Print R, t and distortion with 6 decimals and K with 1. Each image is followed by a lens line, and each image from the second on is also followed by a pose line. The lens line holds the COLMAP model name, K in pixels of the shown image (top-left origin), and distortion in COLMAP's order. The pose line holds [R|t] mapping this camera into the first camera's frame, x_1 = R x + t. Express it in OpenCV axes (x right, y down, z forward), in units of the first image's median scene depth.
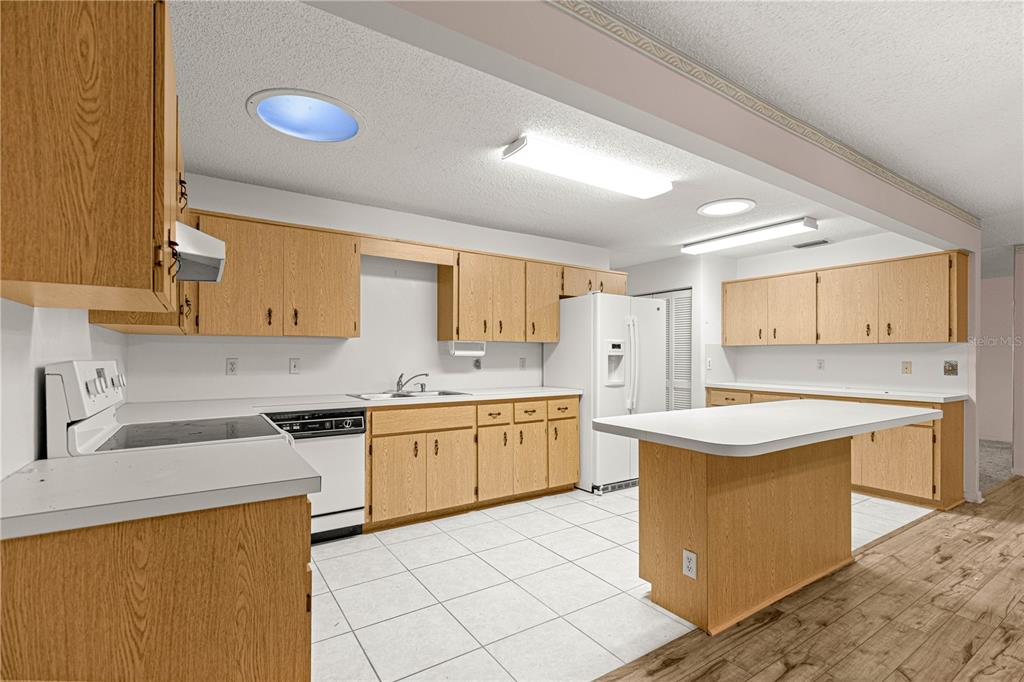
lens RADIAL K [[470.1, 0, 508.6], [0, 470.1, 350.2], [0, 0, 1]] dist [0.003142, 0.000664]
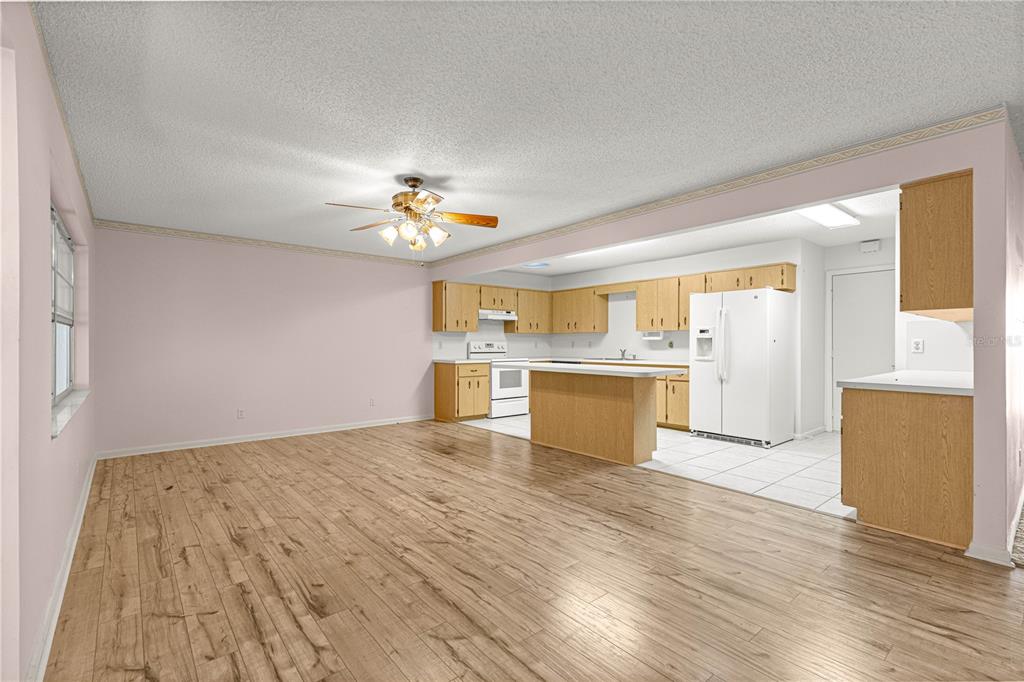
lens RADIAL K [[462.5, 0, 512.6], [0, 462.5, 343.4], [0, 0, 1]] dist [0.009852, 0.000179]
pose [[0.114075, -0.007085, -0.993447, 1.675695], [0.011462, 0.999917, -0.005815, 0.031241], [0.993406, -0.010724, 0.114147, 0.332350]]
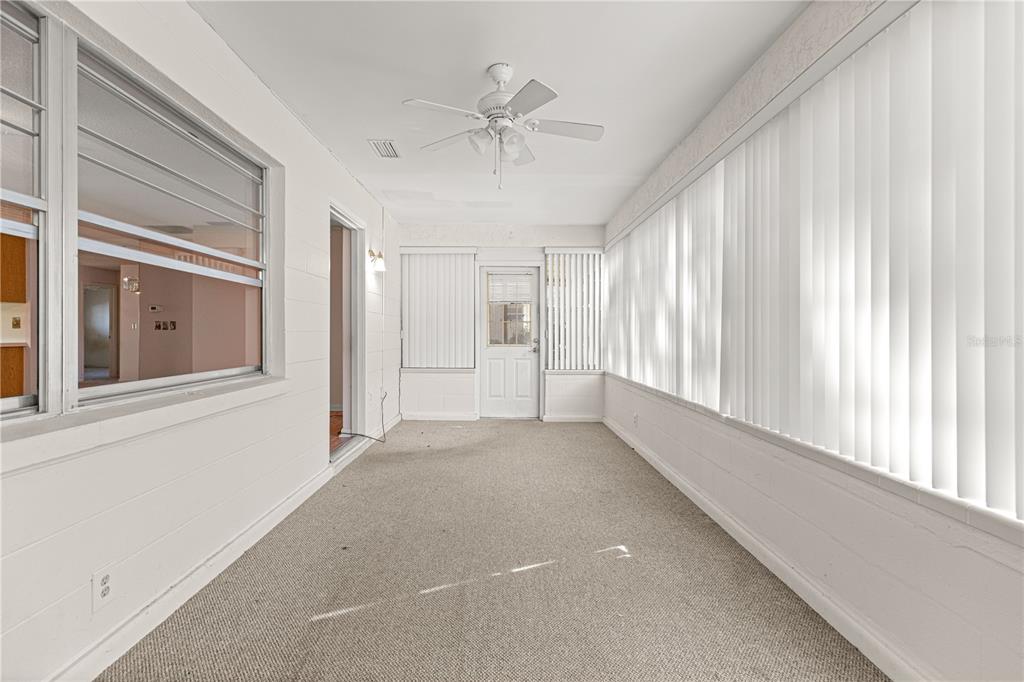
lens RADIAL K [[470.1, 0, 508.6], [0, 470.1, 350.2], [0, 0, 1]] dist [0.003142, 0.000664]
pose [[0.538380, -0.035813, 0.841941, 0.632863], [-0.005387, 0.998930, 0.045935, 0.051248], [-0.842685, -0.029266, 0.537611, -0.937527]]
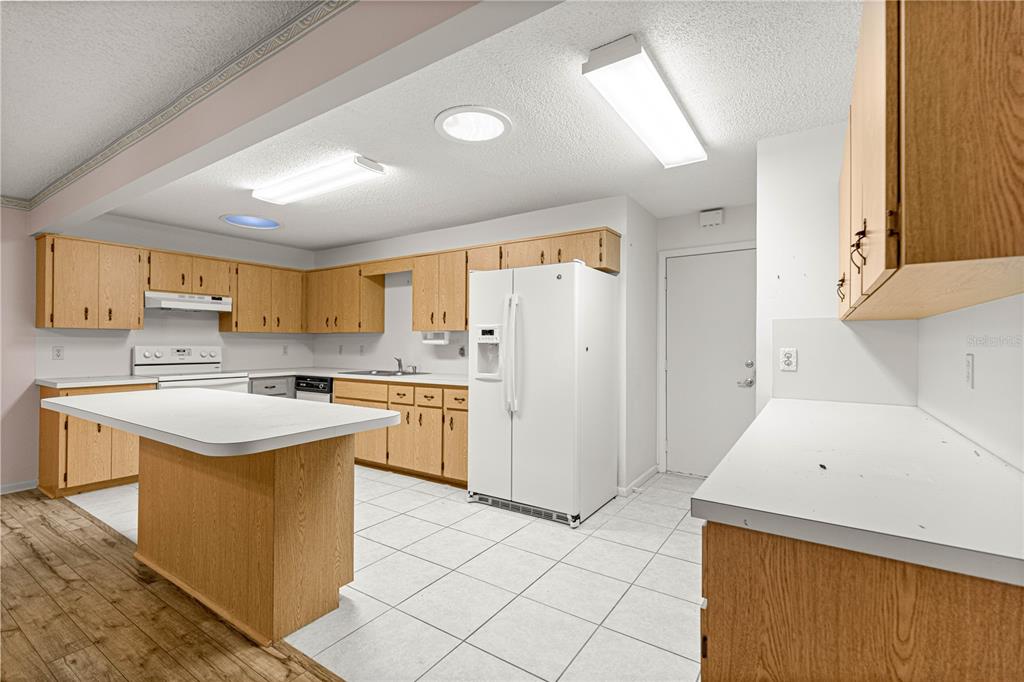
lens RADIAL K [[458.2, 0, 515.8], [0, 458.2, 340.4], [0, 0, 1]] dist [0.000917, -0.000437]
pose [[0.395795, -0.011489, -0.918267, 1.115389], [0.009692, 0.999918, -0.008333, 0.014869], [0.918288, -0.005601, 0.395874, 0.809822]]
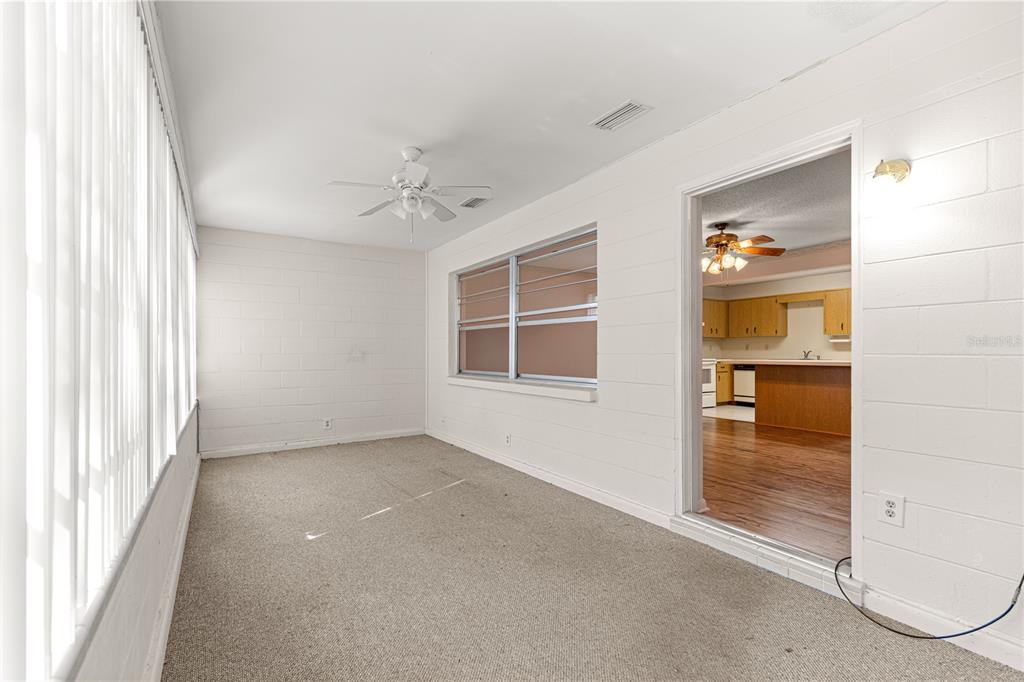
lens RADIAL K [[470.1, 0, 508.6], [0, 470.1, 350.2], [0, 0, 1]] dist [0.003142, 0.000664]
pose [[-0.029775, -0.013043, -0.999472, 2.091722], [0.011713, 0.999842, -0.013397, 0.061939], [0.999488, -0.012106, -0.029618, -0.349164]]
